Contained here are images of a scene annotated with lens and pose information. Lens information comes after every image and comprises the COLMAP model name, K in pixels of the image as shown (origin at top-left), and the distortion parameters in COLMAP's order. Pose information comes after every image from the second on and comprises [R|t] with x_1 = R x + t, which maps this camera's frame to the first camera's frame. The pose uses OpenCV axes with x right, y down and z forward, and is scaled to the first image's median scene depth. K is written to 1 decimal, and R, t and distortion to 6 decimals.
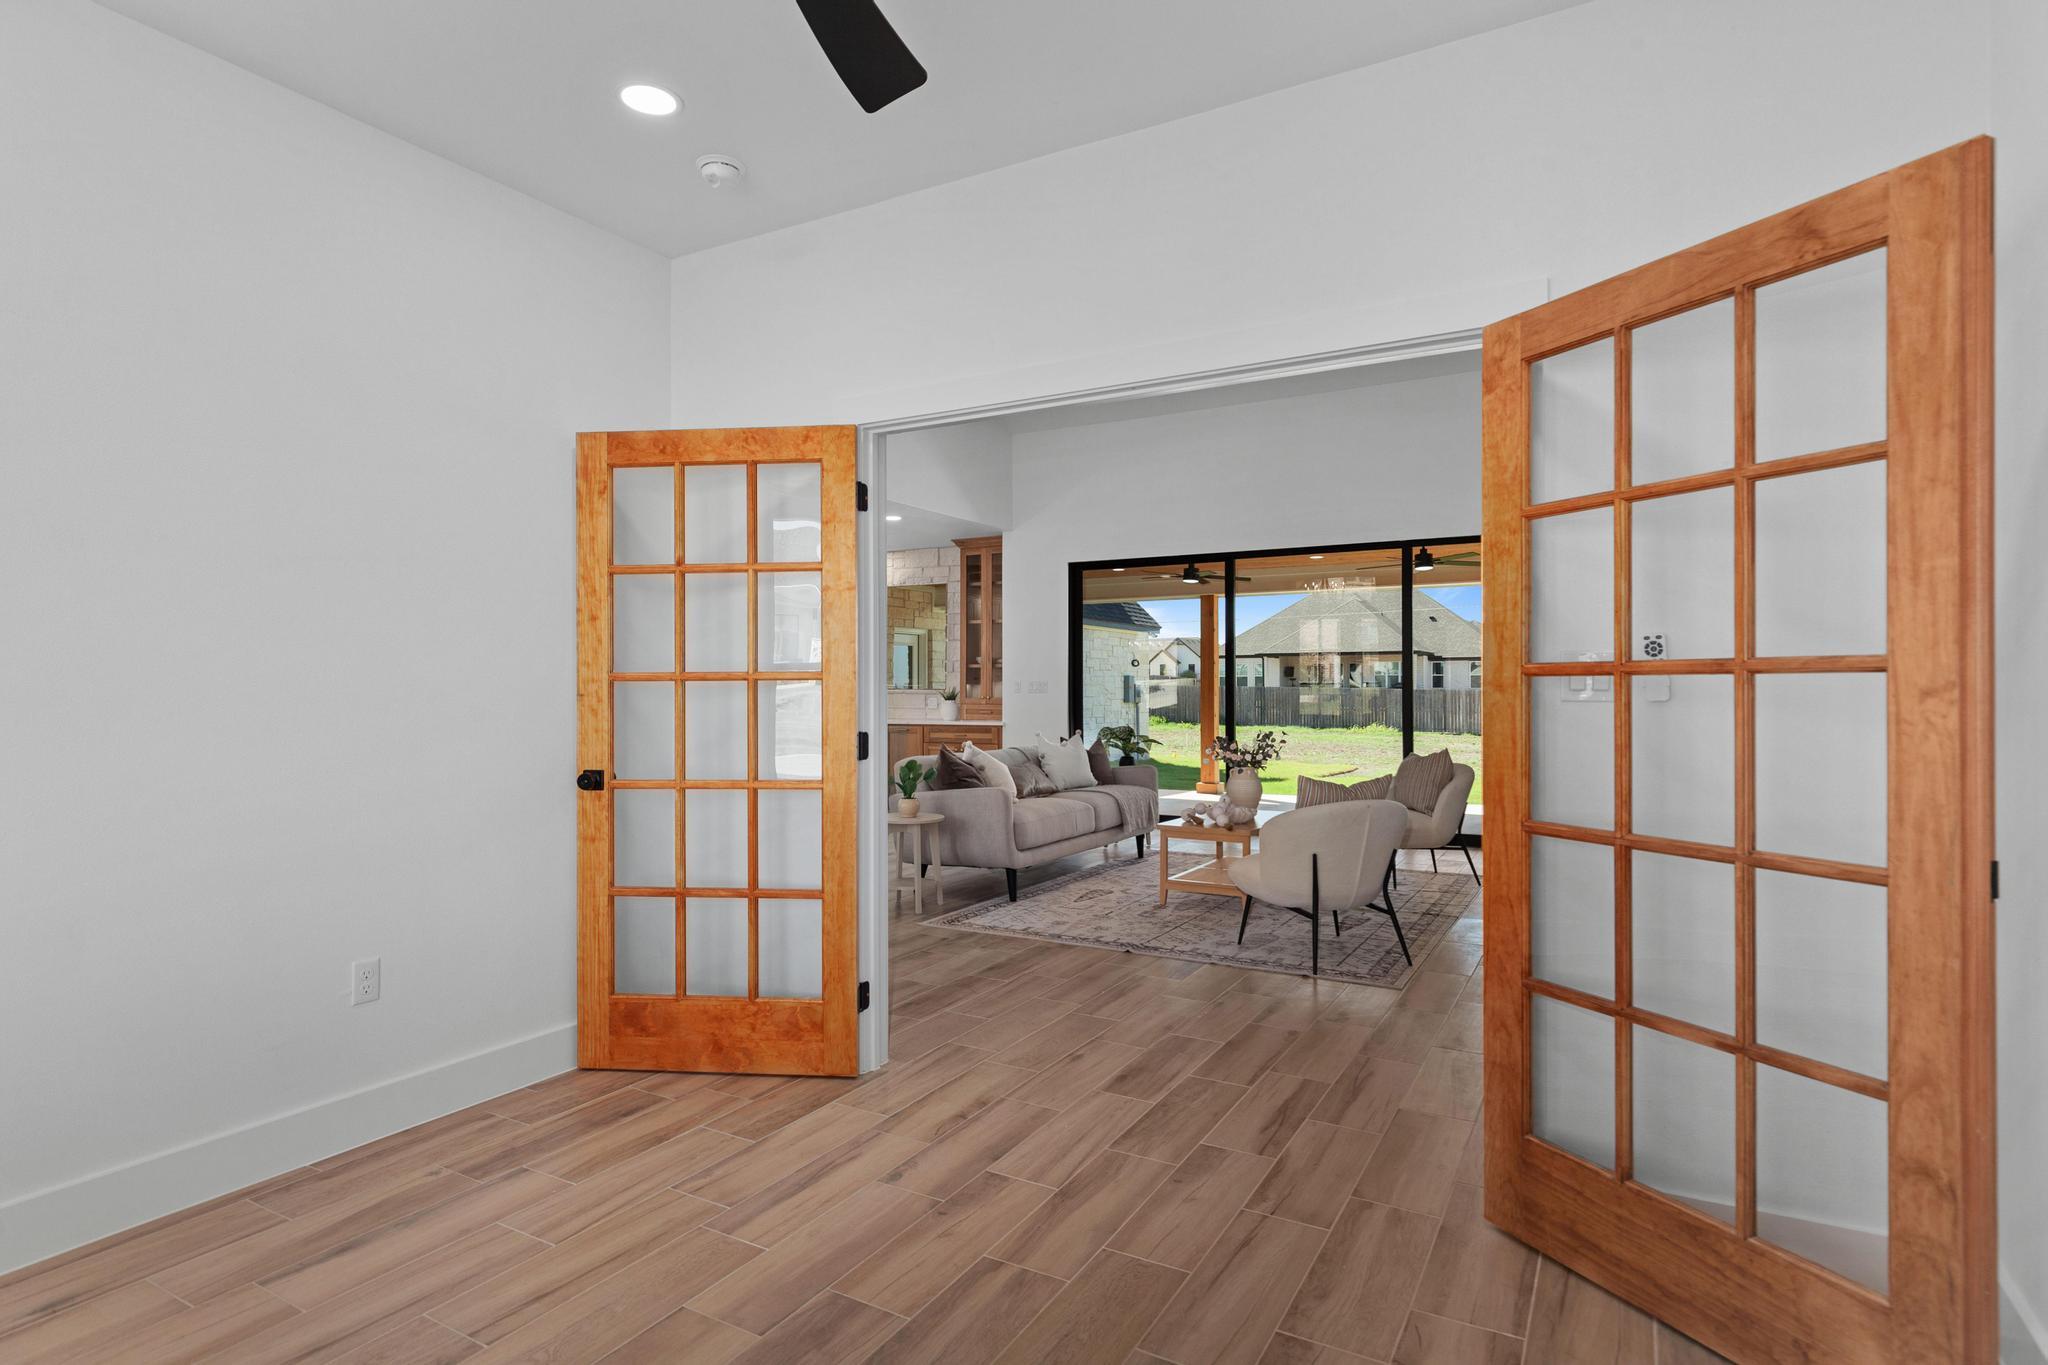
lens RADIAL K [[1080.6, 0, 1020.2], [0, 1080.6, 688.9], [0, 0, 1]] dist [0.002236, -0.000577]
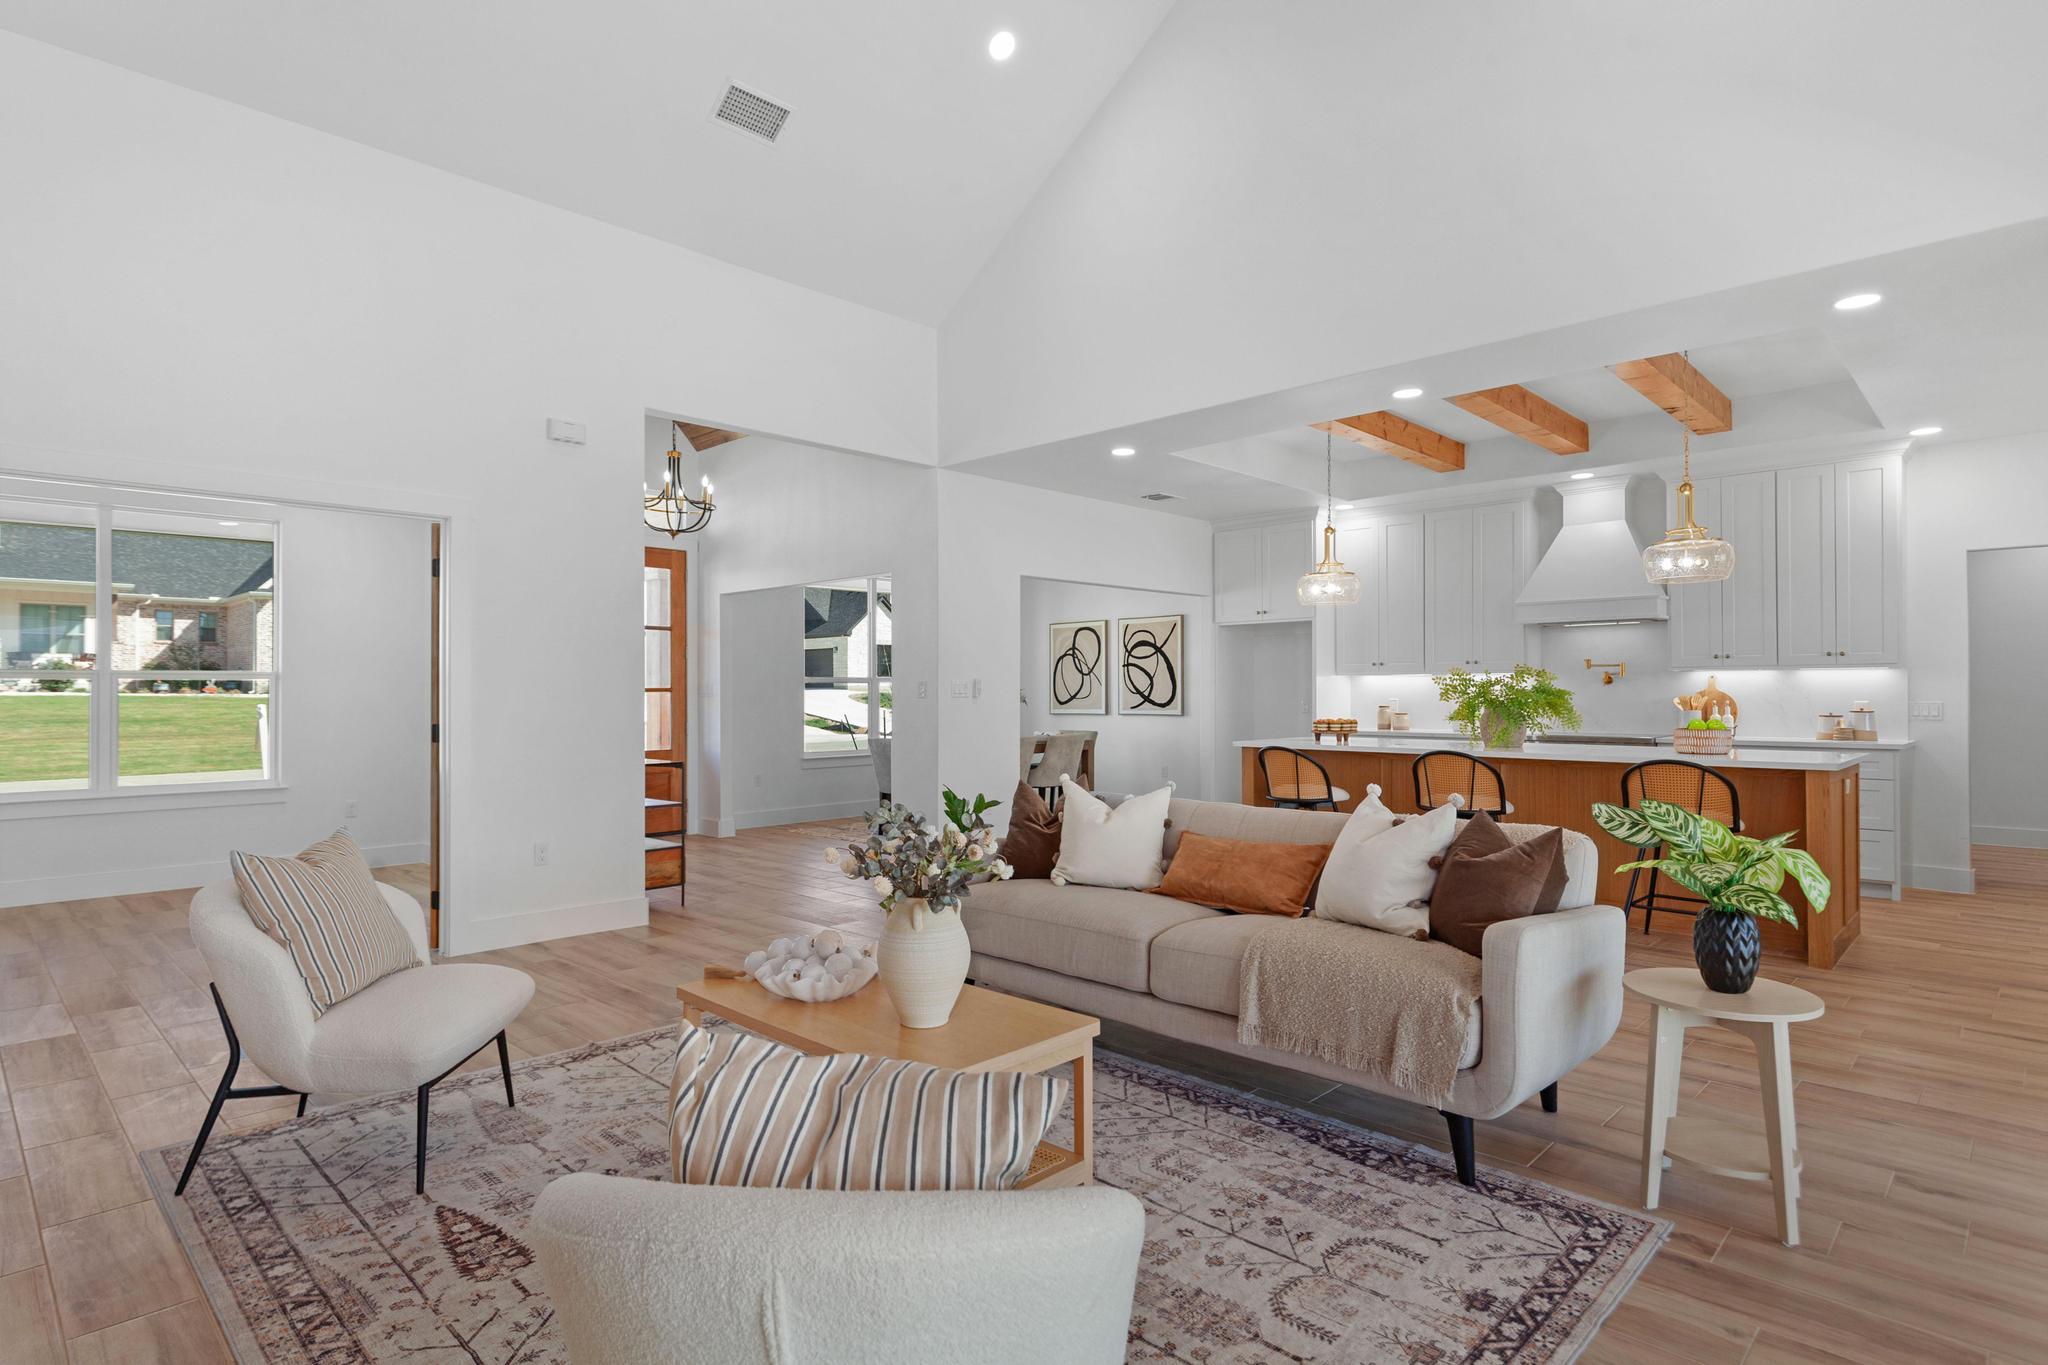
lens RADIAL K [[1069.6, 0, 1018.5], [0, 1069.6, 689.9], [0, 0, 1]] dist [0.000078, -0.000174]
pose [[-0.253271, -0.001161, -0.967395, 0.427446], [0.004613, 0.999986, -0.002408, 0.000380], [0.967384, -0.005072, -0.253262, 0.850396]]
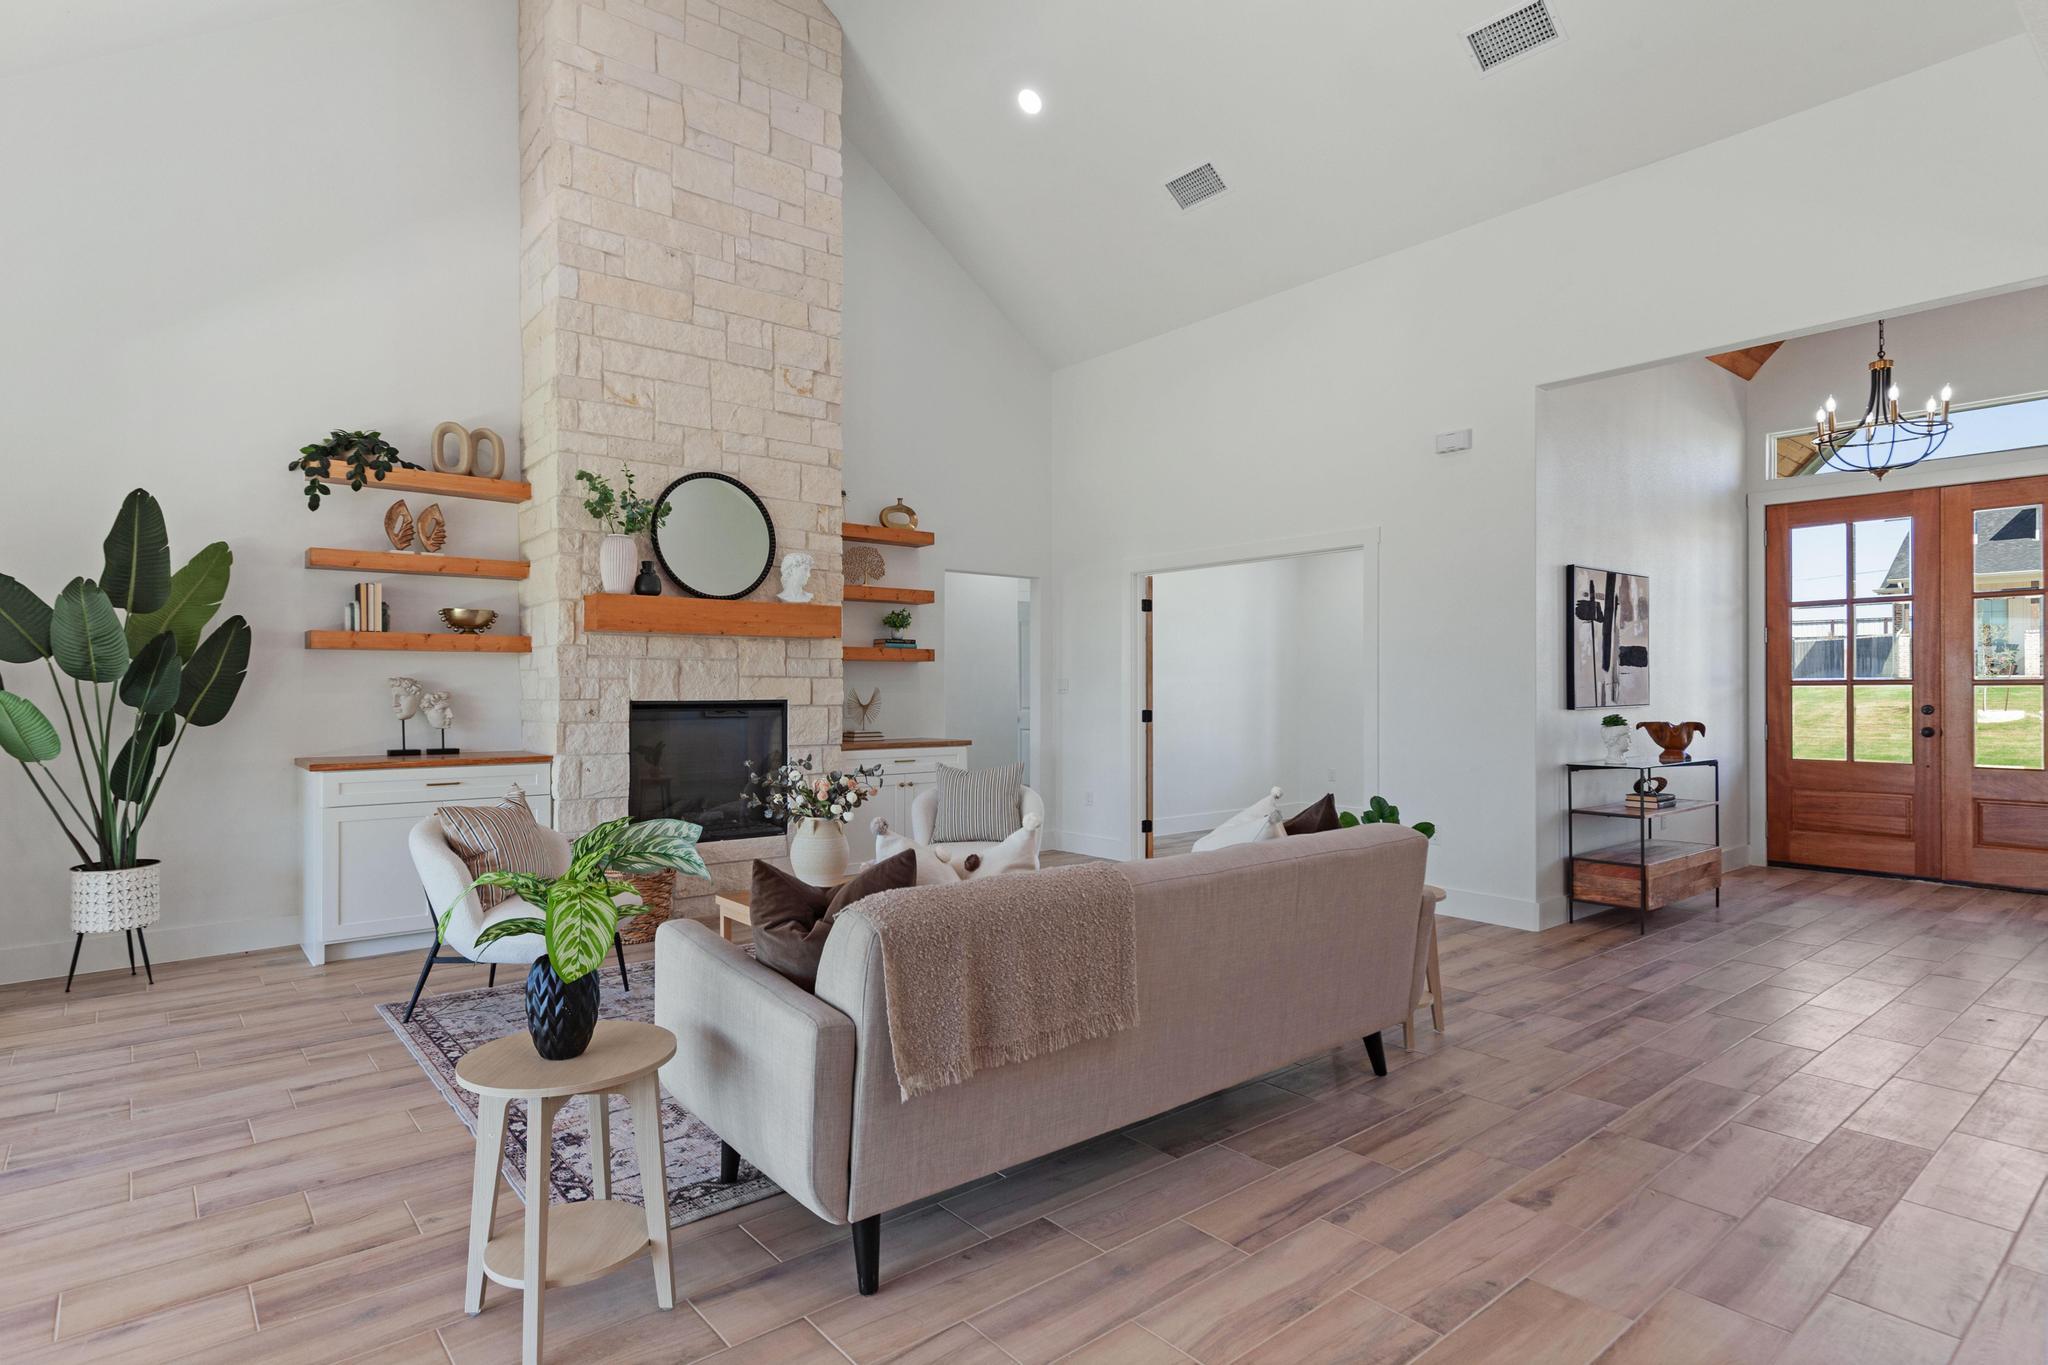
lens RADIAL K [[1069.6, 0, 1018.5], [0, 1069.6, 689.9], [0, 0, 1]] dist [0.000078, -0.000174]
pose [[-0.934169, 0.002957, 0.356818, -0.088553], [0.002241, 0.999995, -0.002419, 0.001377], [-0.356823, -0.001460, -0.934171, 1.153176]]
